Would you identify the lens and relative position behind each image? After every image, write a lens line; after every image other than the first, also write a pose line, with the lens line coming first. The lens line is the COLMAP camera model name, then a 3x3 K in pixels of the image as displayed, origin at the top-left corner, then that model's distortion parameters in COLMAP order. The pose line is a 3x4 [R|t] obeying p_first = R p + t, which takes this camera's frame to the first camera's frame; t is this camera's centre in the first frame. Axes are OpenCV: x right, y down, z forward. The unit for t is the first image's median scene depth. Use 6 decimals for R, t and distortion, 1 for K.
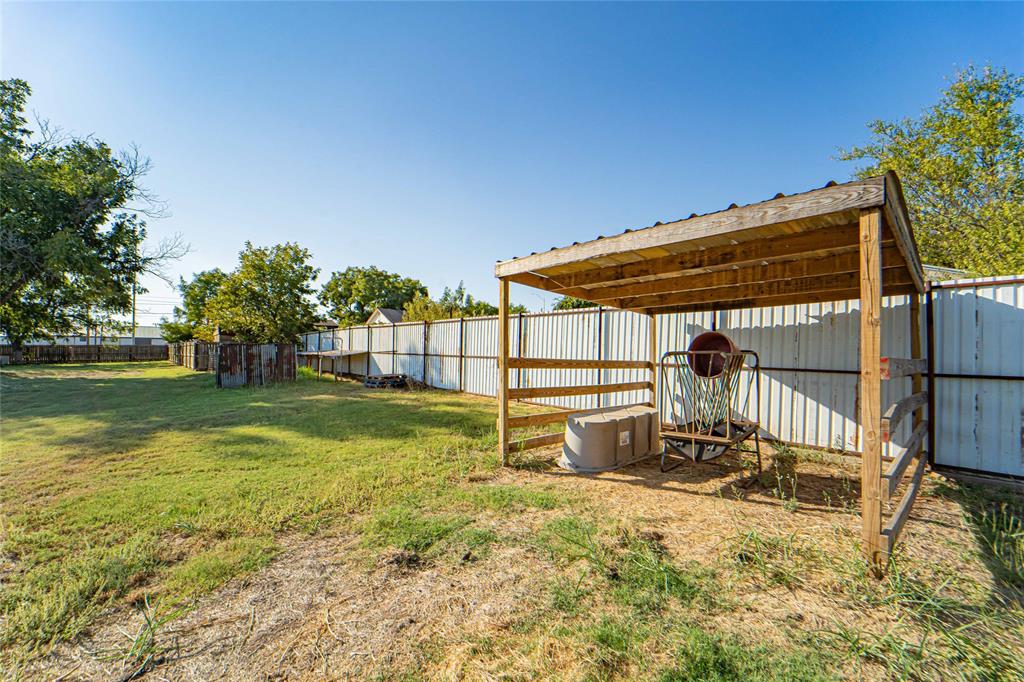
lens RADIAL K [[418.4, 0, 515.0], [0, 418.4, 348.9], [0, 0, 1]] dist [-0.019778, 0.000147]
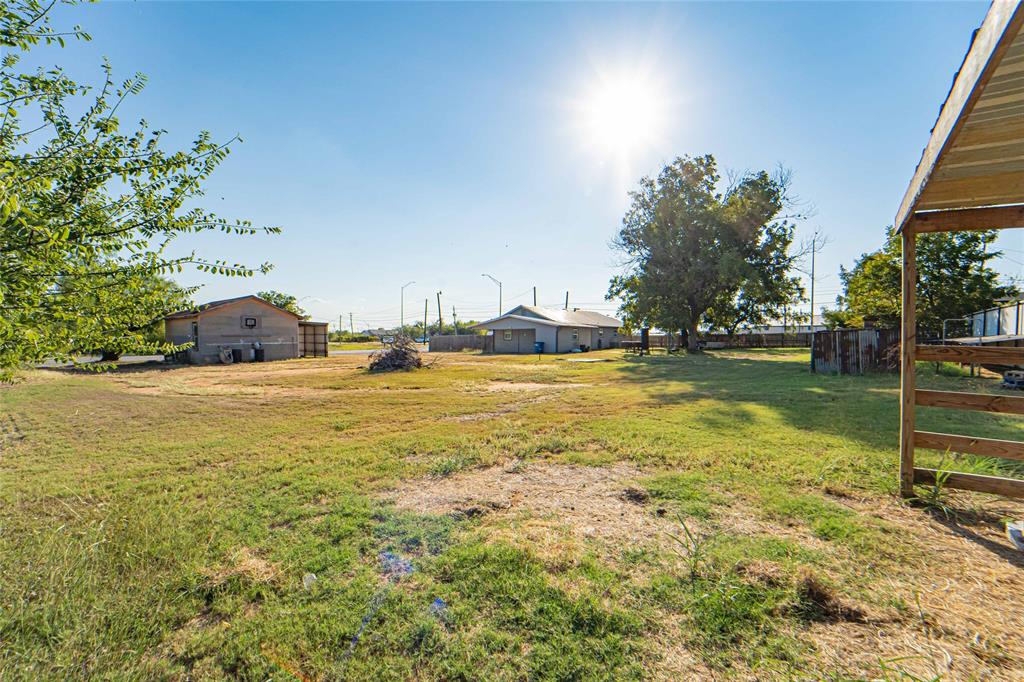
lens RADIAL K [[418.4, 0, 515.0], [0, 418.4, 348.9], [0, 0, 1]] dist [-0.019778, 0.000147]
pose [[0.153276, 0.018399, -0.988012, 0.133547], [0.013758, 0.999690, 0.020751, 0.000854], [0.988088, -0.016774, 0.152976, 0.056766]]
